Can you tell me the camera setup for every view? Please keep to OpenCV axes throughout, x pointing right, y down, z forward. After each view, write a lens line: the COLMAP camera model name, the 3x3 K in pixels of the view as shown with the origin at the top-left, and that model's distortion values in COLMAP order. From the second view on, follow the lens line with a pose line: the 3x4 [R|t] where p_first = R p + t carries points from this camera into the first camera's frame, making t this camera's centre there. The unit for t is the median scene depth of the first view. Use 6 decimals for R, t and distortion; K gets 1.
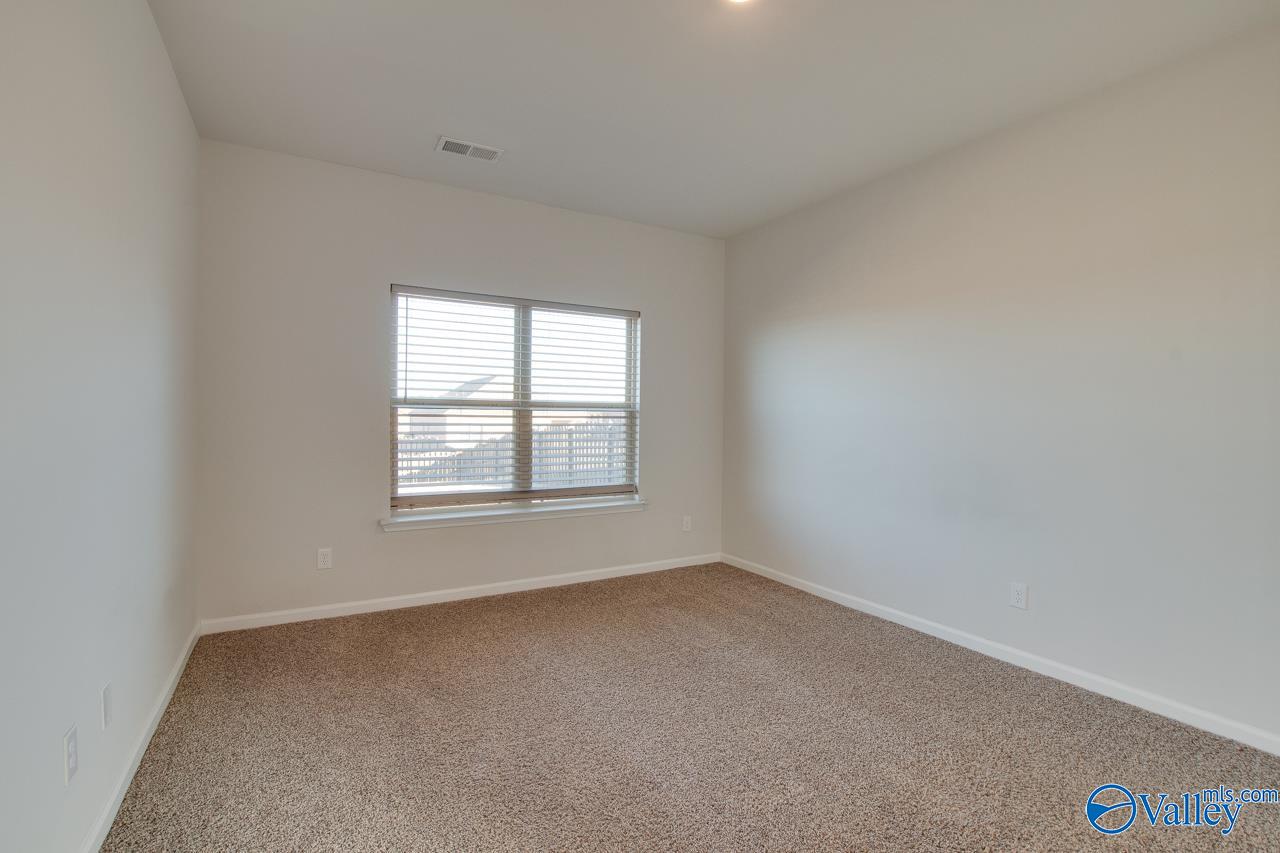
lens RADIAL K [[580.3, 0, 646.6], [0, 580.3, 417.9], [0, 0, 1]] dist [-0.034419, 0.006197]
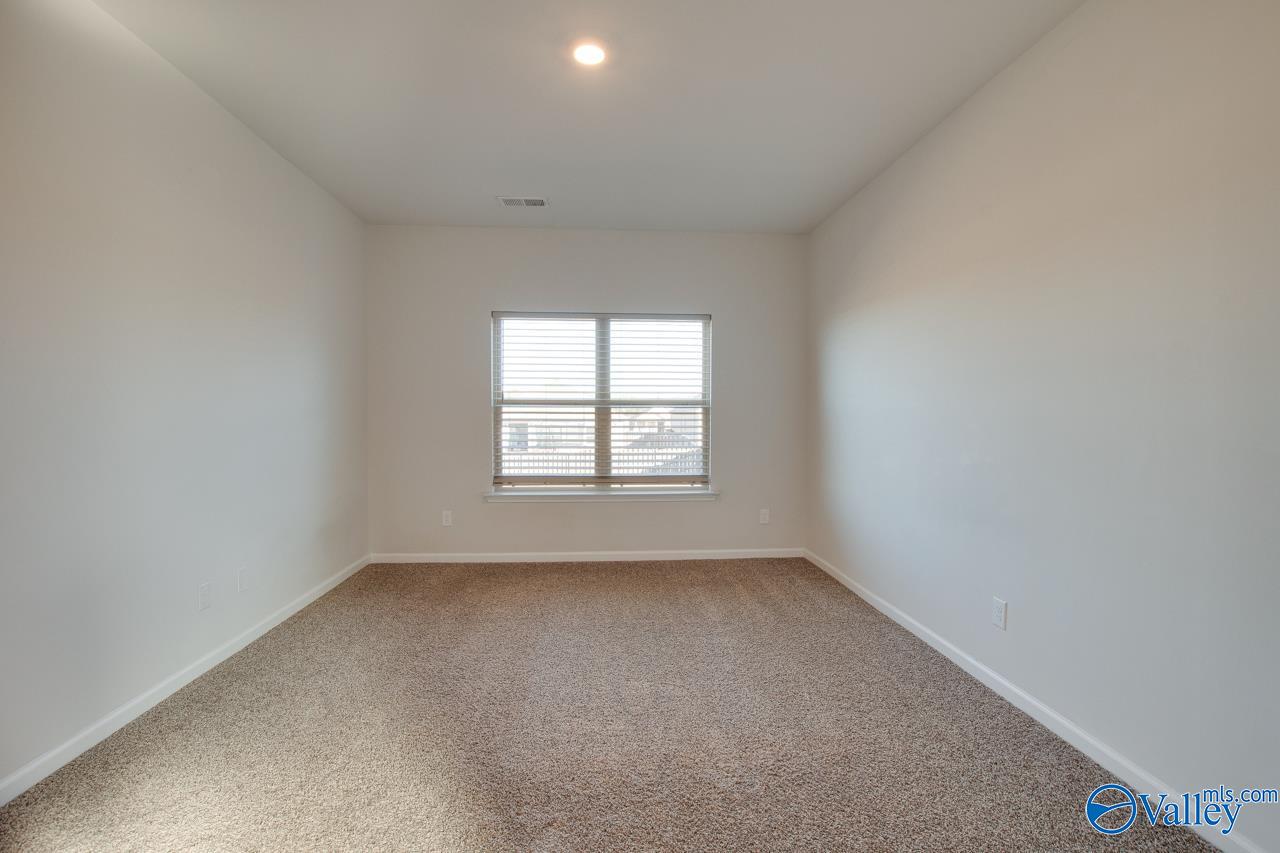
lens RADIAL K [[580.3, 0, 641.2], [0, 580.3, 412.6], [0, 0, 1]] dist [-0.034419, 0.006197]
pose [[0.897612, -0.007674, -0.440719, 0.373758], [0.005649, 0.999967, -0.005906, 0.004241], [0.440749, 0.002811, 0.897626, -0.019759]]
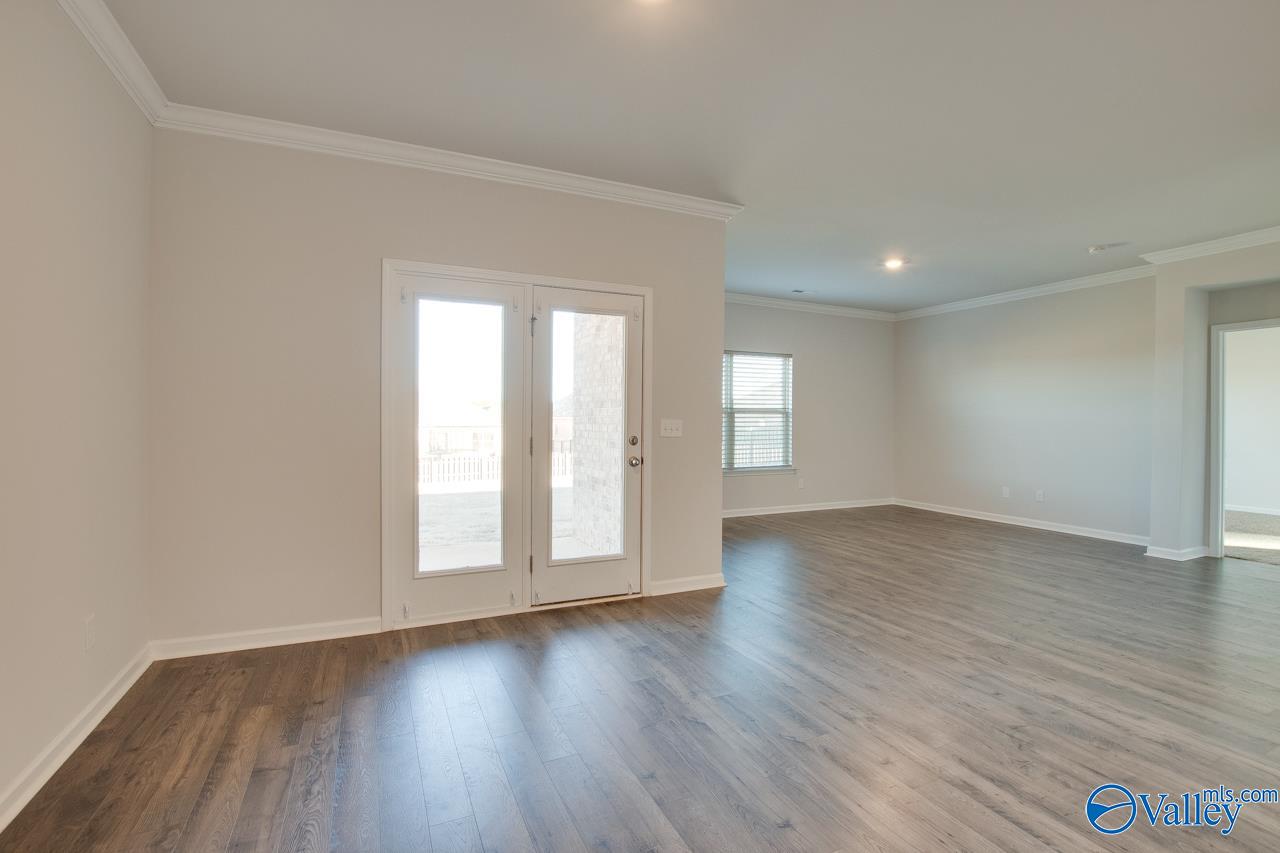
lens RADIAL K [[580.3, 0, 632.7], [0, 580.3, 423.6], [0, 0, 1]] dist [-0.034419, 0.006197]
pose [[0.993803, 0.000151, -0.111154, -0.307936], [0.001107, 0.999936, 0.011258, -0.003552], [0.111148, -0.011311, 0.993739, -0.769621]]
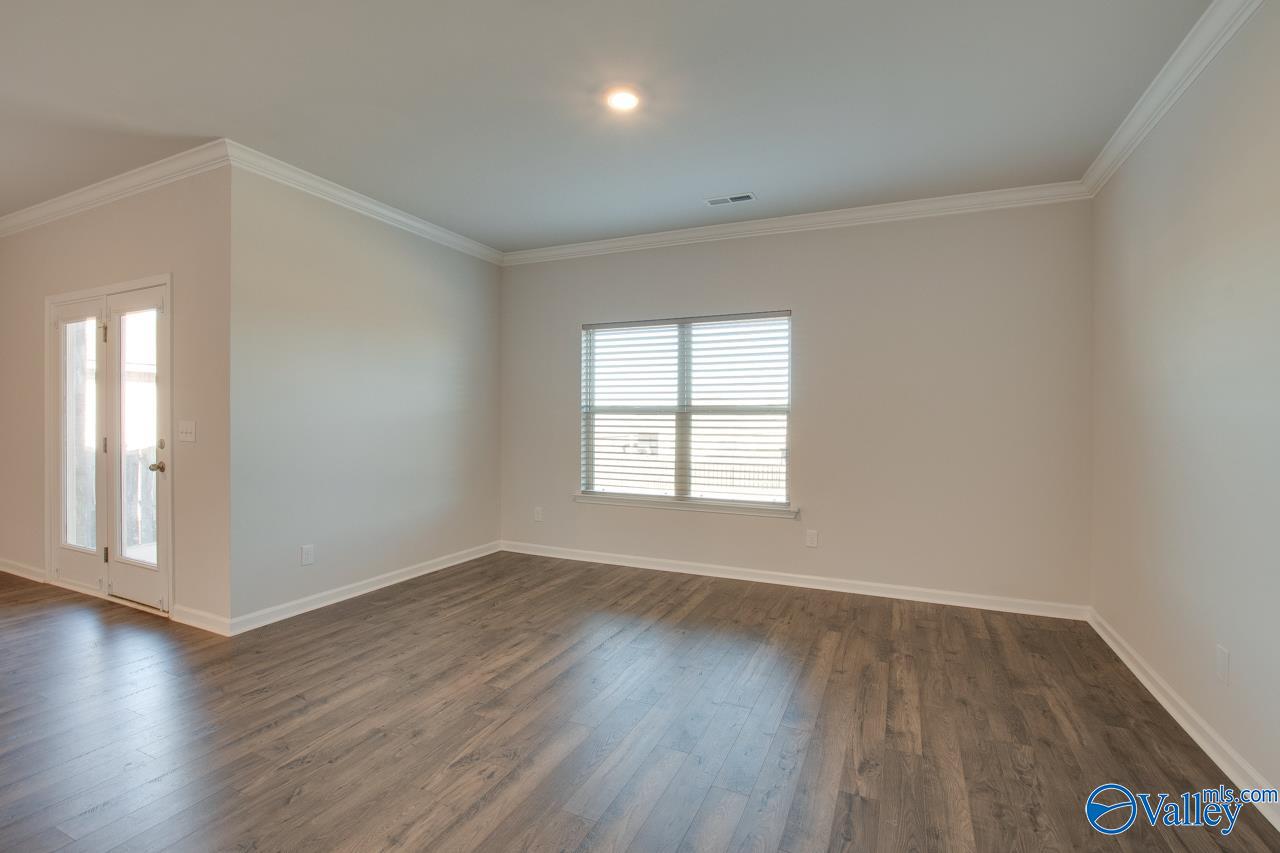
lens RADIAL K [[580.3, 0, 644.7], [0, 580.3, 429.5], [0, 0, 1]] dist [-0.034419, 0.006197]
pose [[0.564506, 0.010863, -0.825358, 0.693826], [-0.001042, 0.999922, 0.012448, 0.001782], [0.825428, -0.006167, 0.564473, 0.287053]]
